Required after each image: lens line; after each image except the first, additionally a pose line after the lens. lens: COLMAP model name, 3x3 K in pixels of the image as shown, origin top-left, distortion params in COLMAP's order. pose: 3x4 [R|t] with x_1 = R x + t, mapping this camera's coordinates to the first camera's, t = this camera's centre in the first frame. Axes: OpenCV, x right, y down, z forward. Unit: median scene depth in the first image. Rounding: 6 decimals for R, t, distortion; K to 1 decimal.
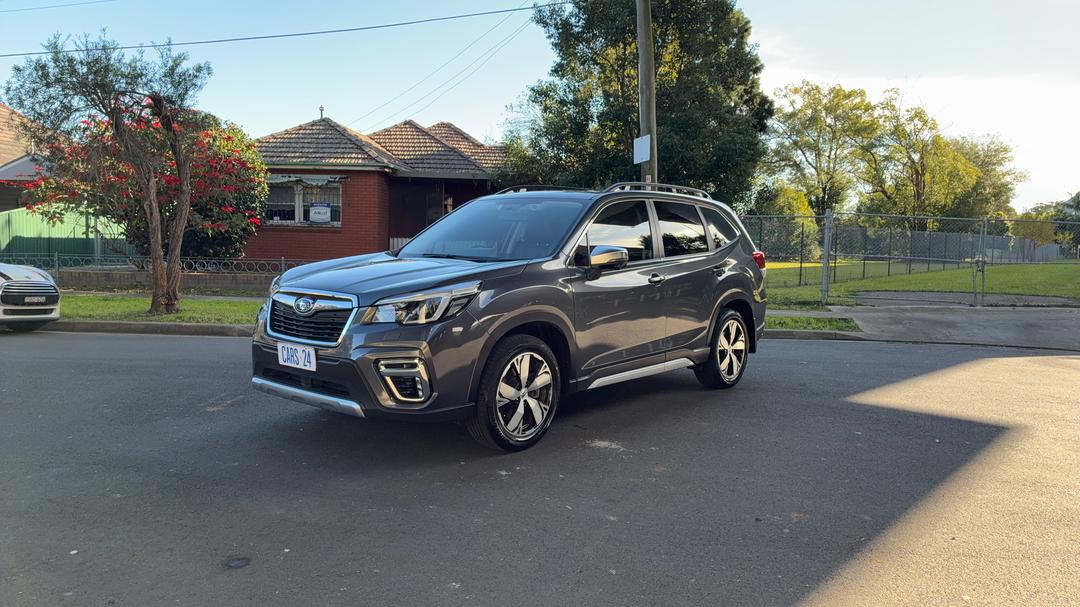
lens RADIAL K [[784.3, 0, 543.9], [0, 784.3, 277.4], [0, 0, 1]] dist [0.038878, -0.056021]
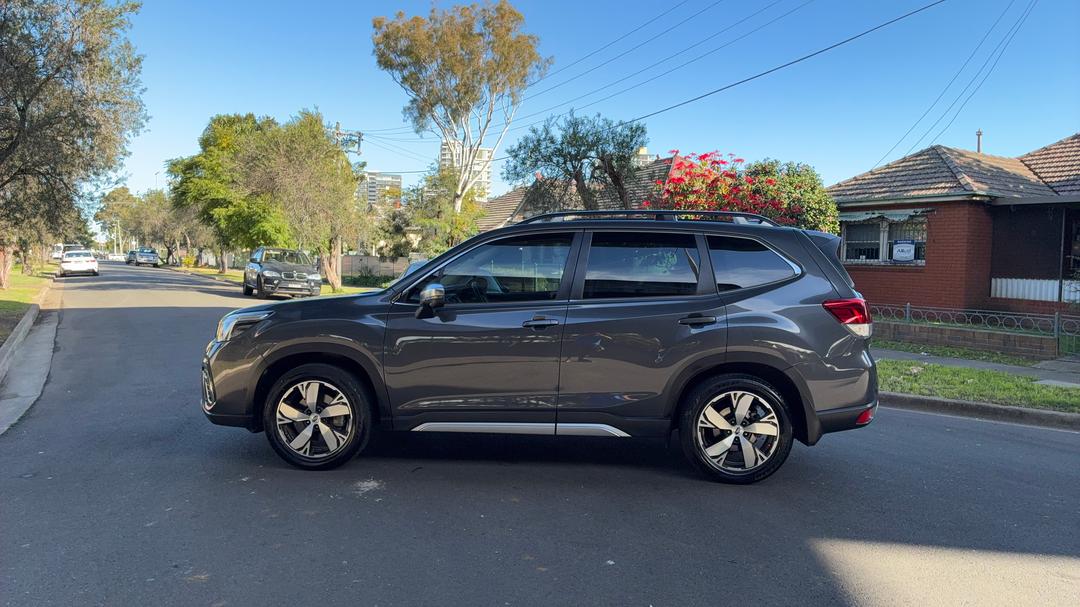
lens RADIAL K [[784.3, 0, 545.8], [0, 784.3, 271.2], [0, 0, 1]] dist [0.038878, -0.056021]
pose [[0.586020, -0.000791, -0.810296, 0.709854], [-0.046599, 0.998312, -0.034676, -0.022247], [0.808956, 0.058079, 0.584994, 0.413201]]
